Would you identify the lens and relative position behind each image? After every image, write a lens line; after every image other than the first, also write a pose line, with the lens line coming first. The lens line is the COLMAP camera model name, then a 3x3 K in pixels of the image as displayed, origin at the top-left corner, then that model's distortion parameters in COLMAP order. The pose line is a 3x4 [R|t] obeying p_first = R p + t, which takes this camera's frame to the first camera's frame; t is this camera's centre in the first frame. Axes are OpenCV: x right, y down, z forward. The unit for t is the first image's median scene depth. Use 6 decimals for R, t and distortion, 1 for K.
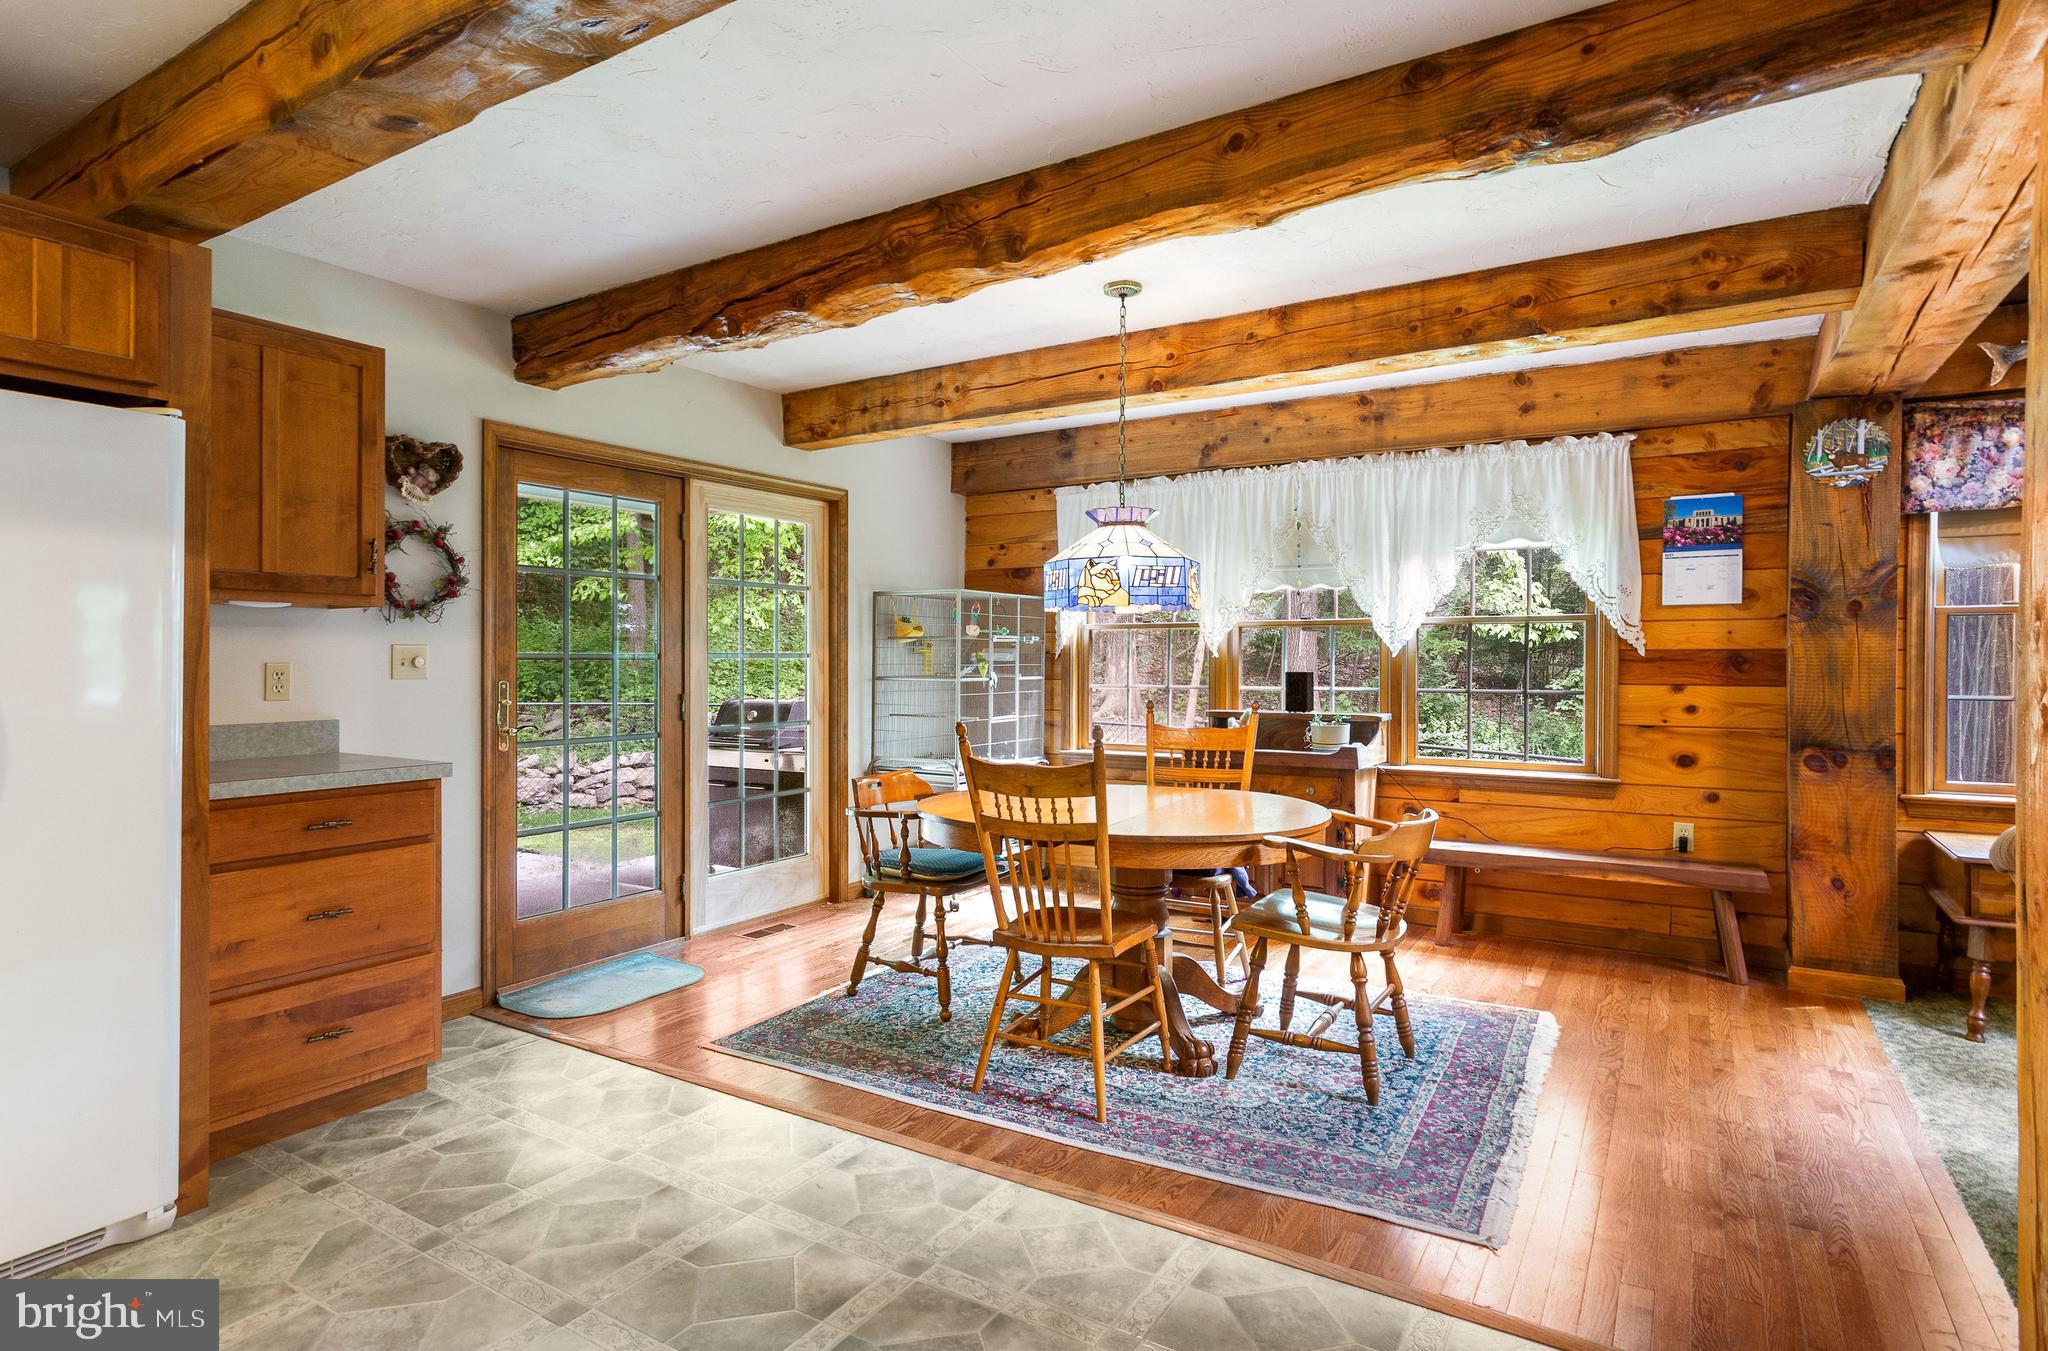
lens RADIAL K [[1072.9, 0, 1024.3], [0, 1072.9, 657.8], [0, 0, 1]] dist [0.000413, 0.001228]
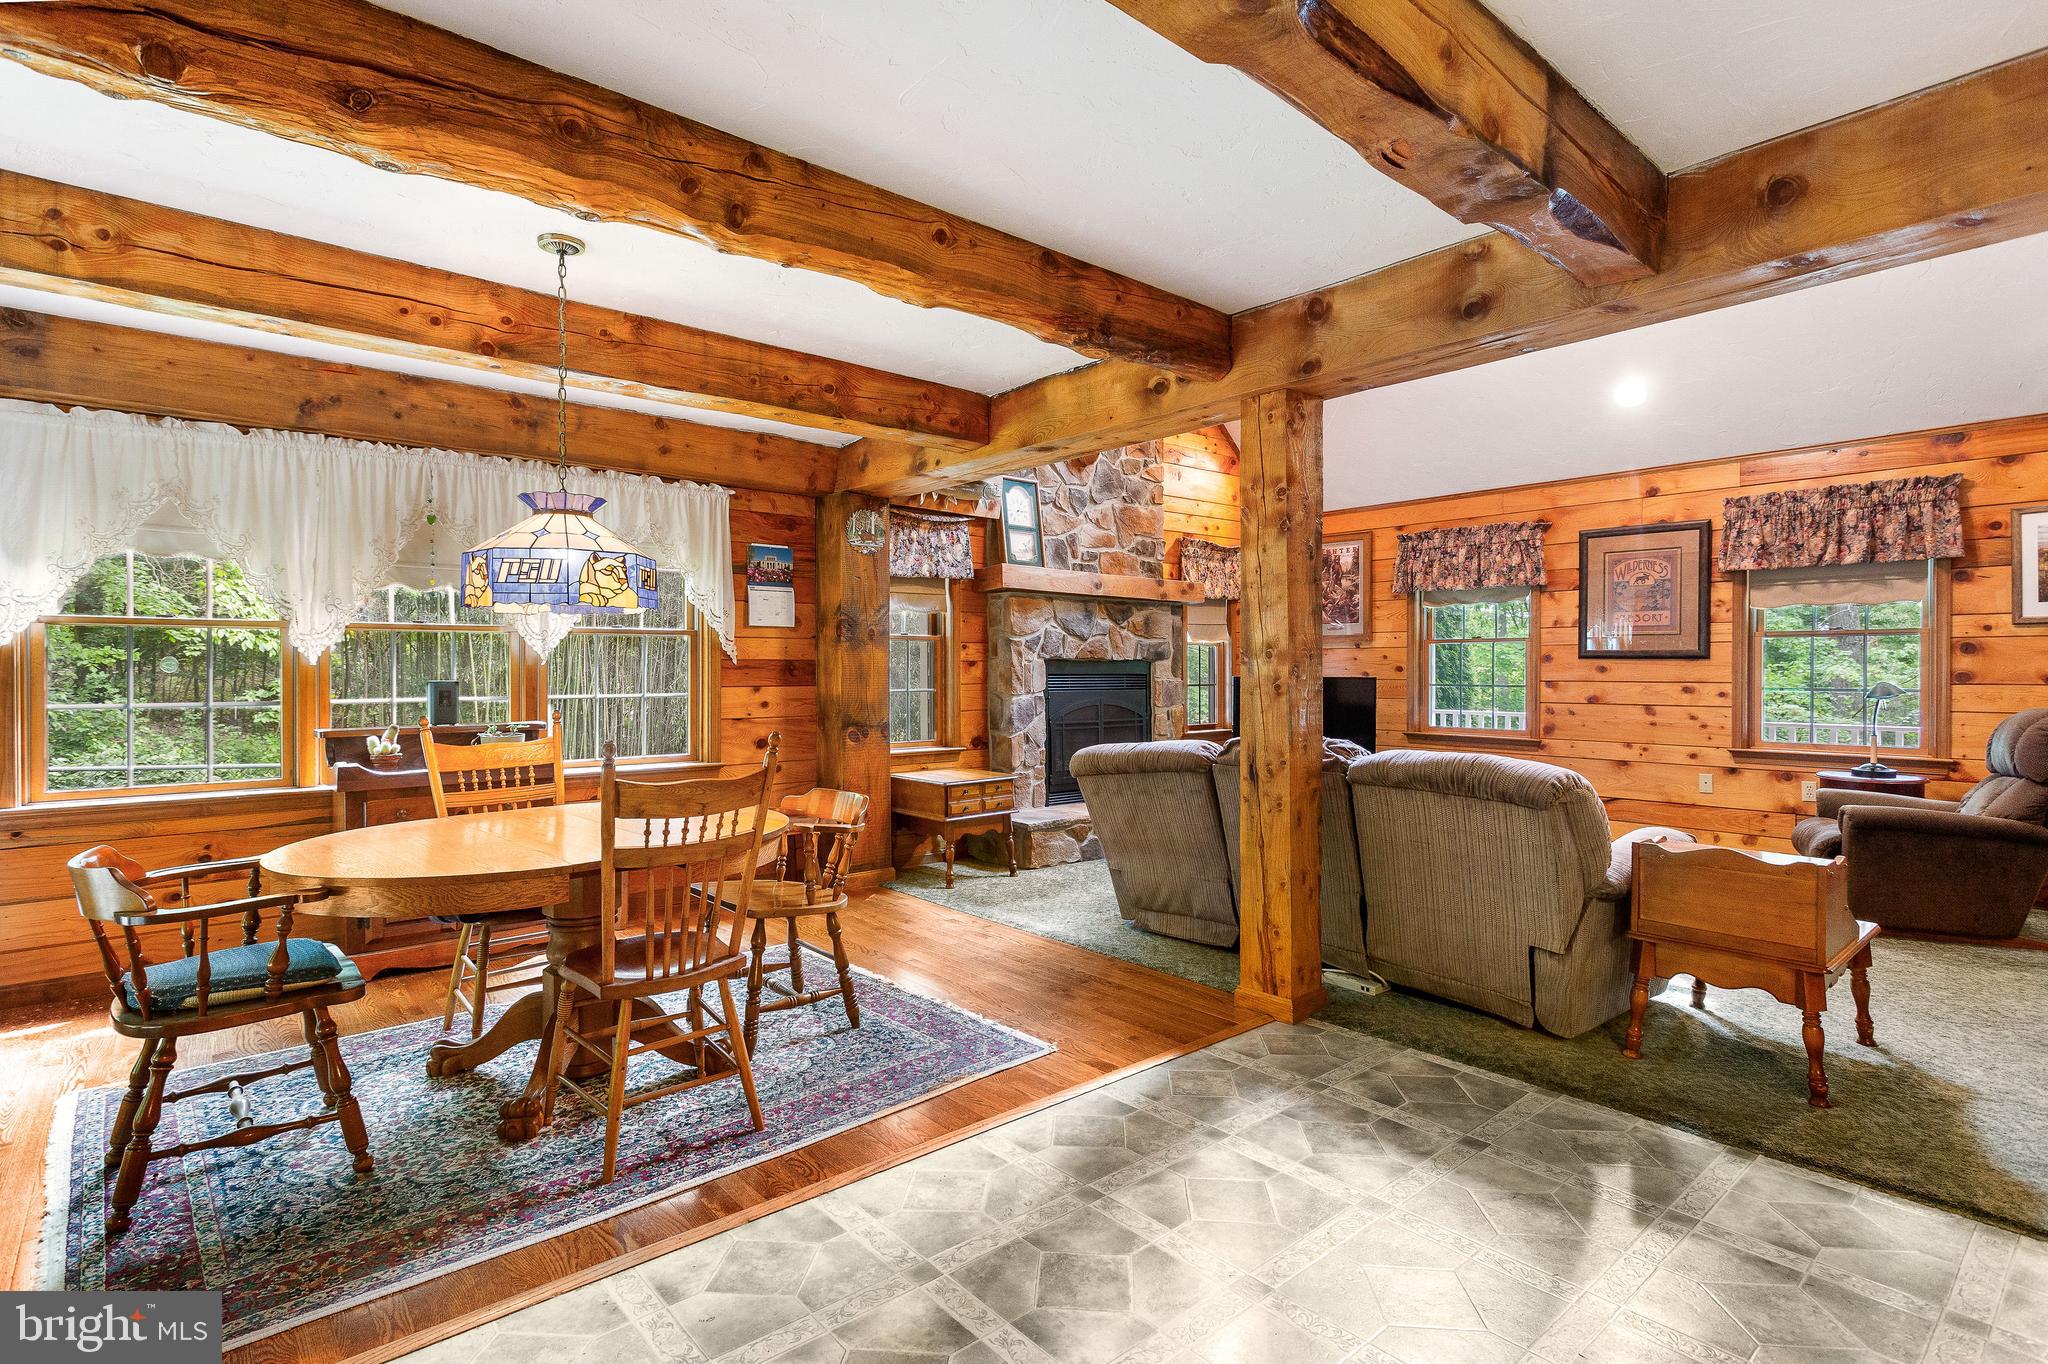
lens RADIAL K [[1006.3, 0, 1028.9], [0, 1006.3, 683.7], [0, 0, 1]] dist [0.004299, -0.001291]
pose [[0.298715, -0.014622, 0.954230, -0.578610], [0.000305, 0.999884, 0.015226, 0.003722], [-0.954342, -0.004257, 0.298685, 0.379784]]
